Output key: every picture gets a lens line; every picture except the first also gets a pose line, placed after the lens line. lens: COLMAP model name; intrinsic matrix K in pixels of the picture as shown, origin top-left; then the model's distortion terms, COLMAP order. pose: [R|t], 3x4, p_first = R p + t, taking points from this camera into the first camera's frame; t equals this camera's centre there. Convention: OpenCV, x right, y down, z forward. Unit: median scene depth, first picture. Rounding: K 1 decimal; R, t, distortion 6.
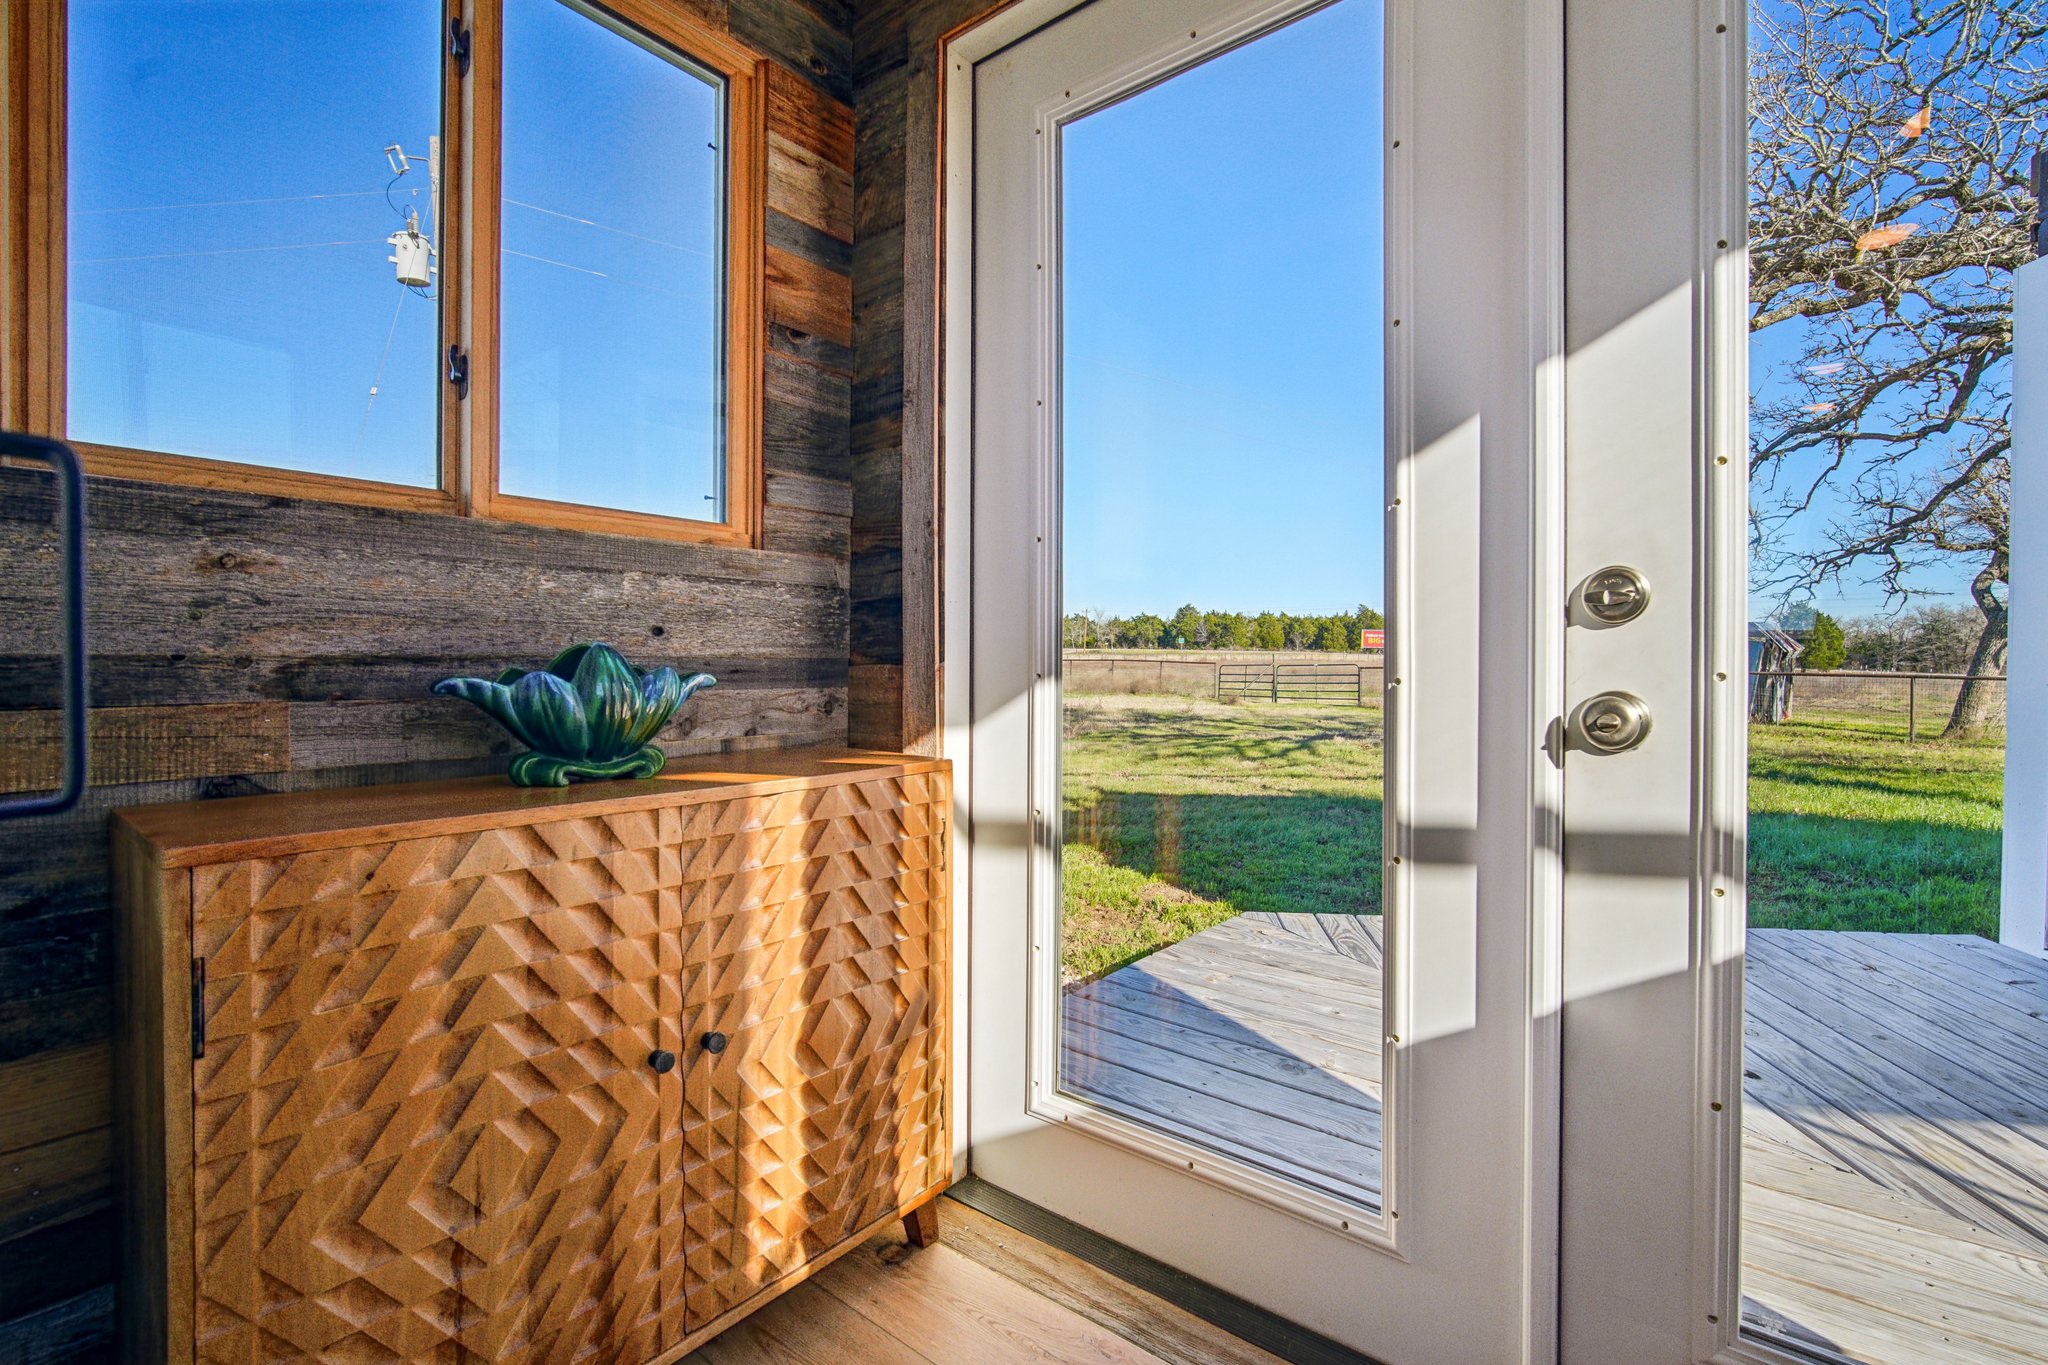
lens RADIAL K [[904.3, 0, 1031.2], [0, 904.3, 679.5], [0, 0, 1]] dist [-0.012380, 0.003505]
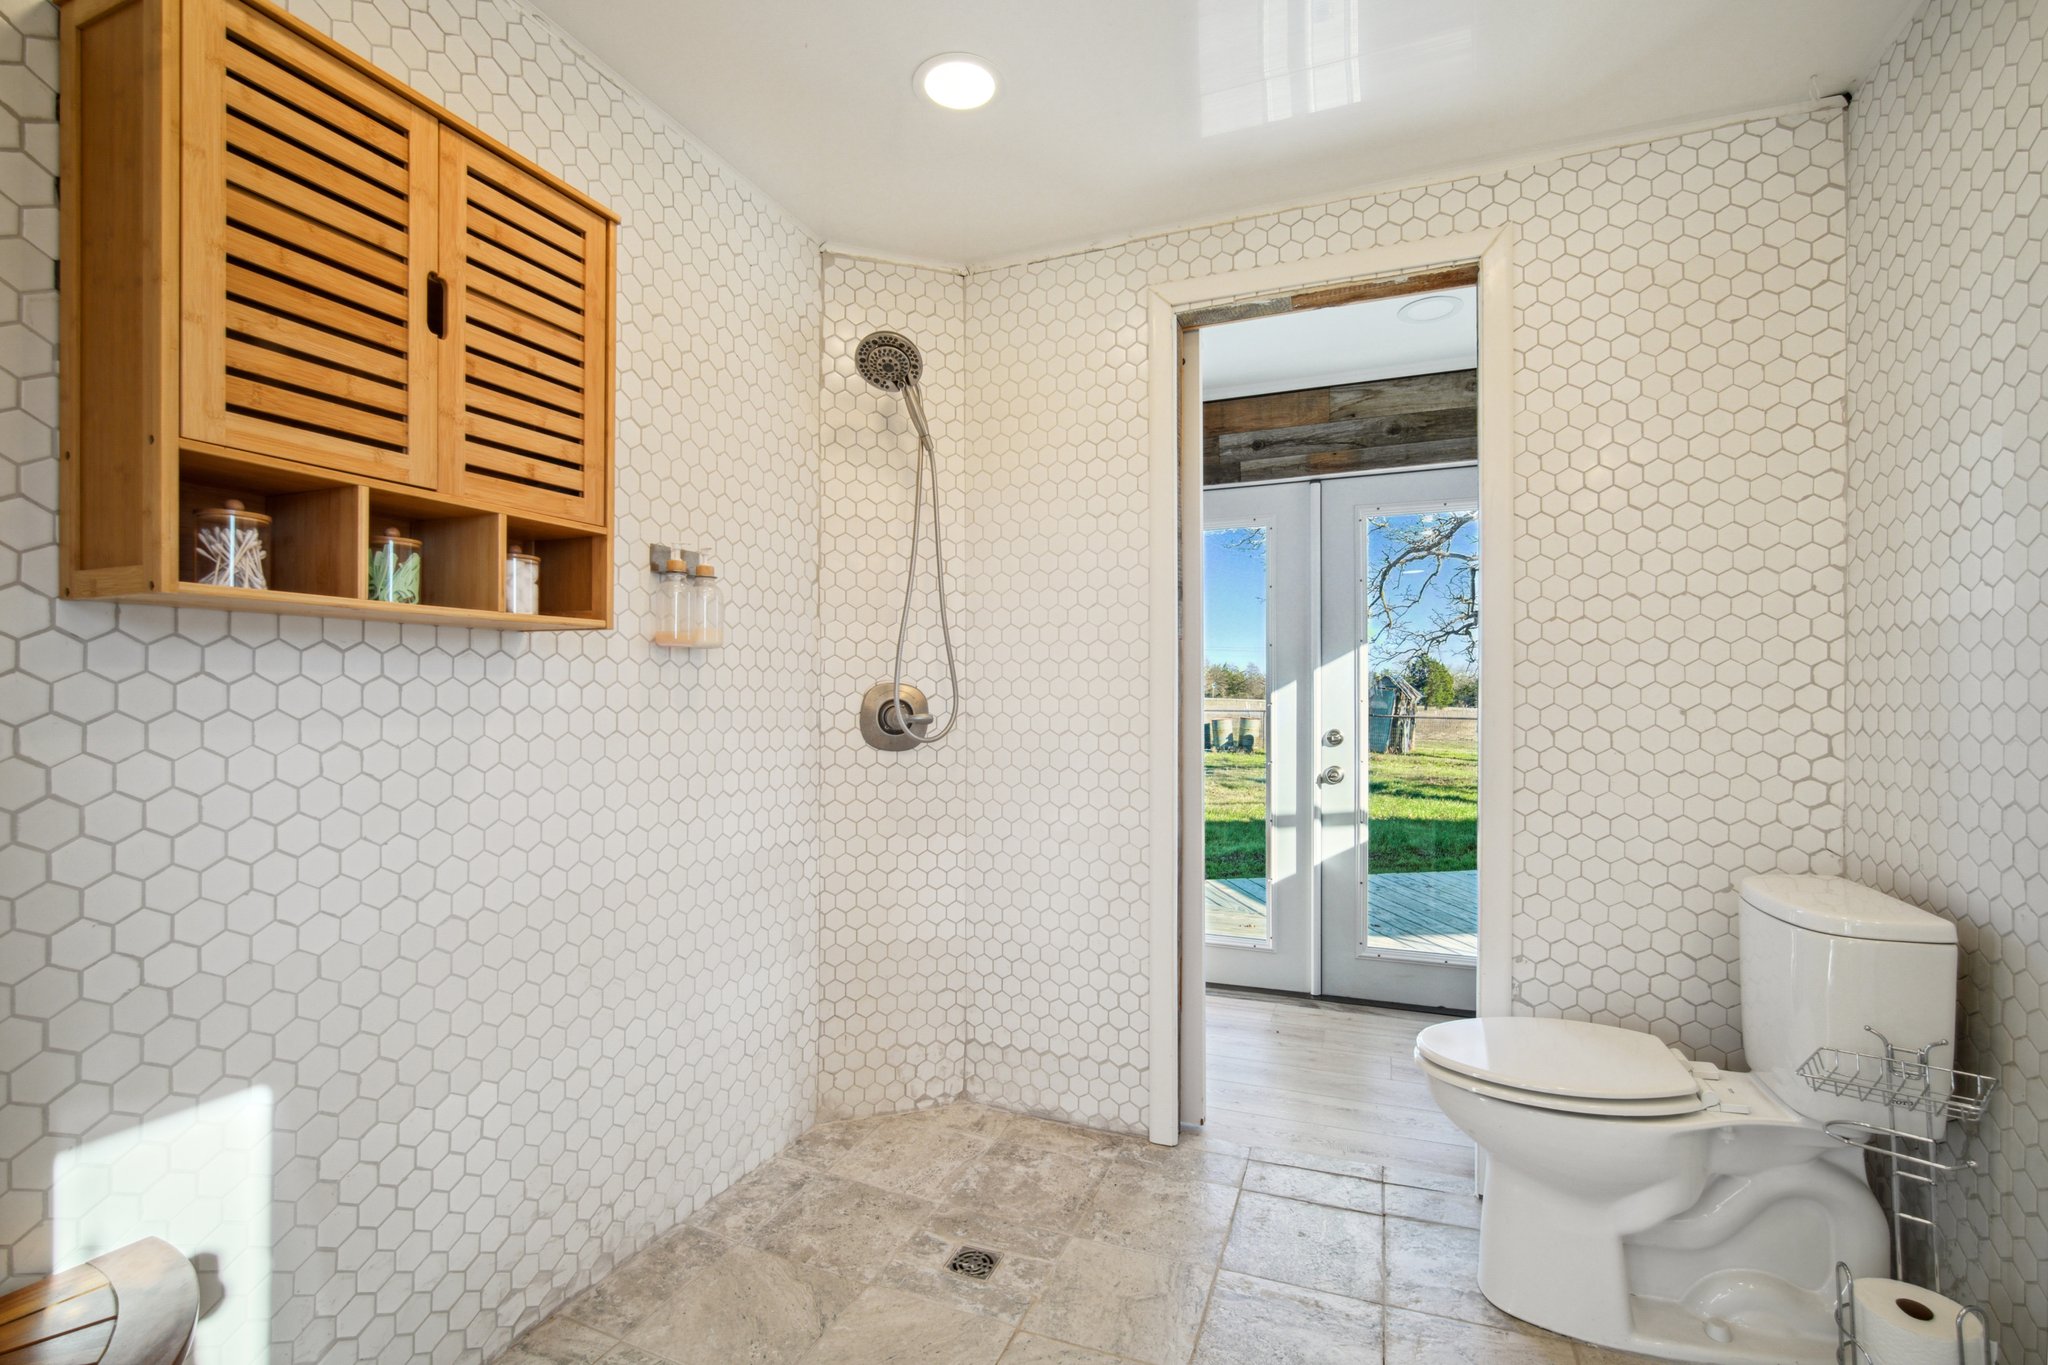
lens RADIAL K [[920.1, 0, 1021.2], [0, 920.1, 710.4], [0, 0, 1]] dist [-0.000910, 0.000154]
pose [[0.957447, -0.005510, 0.288558, -0.159784], [0.006953, 0.999968, -0.003978, -0.021803], [-0.288527, 0.005815, 0.957454, -0.212653]]
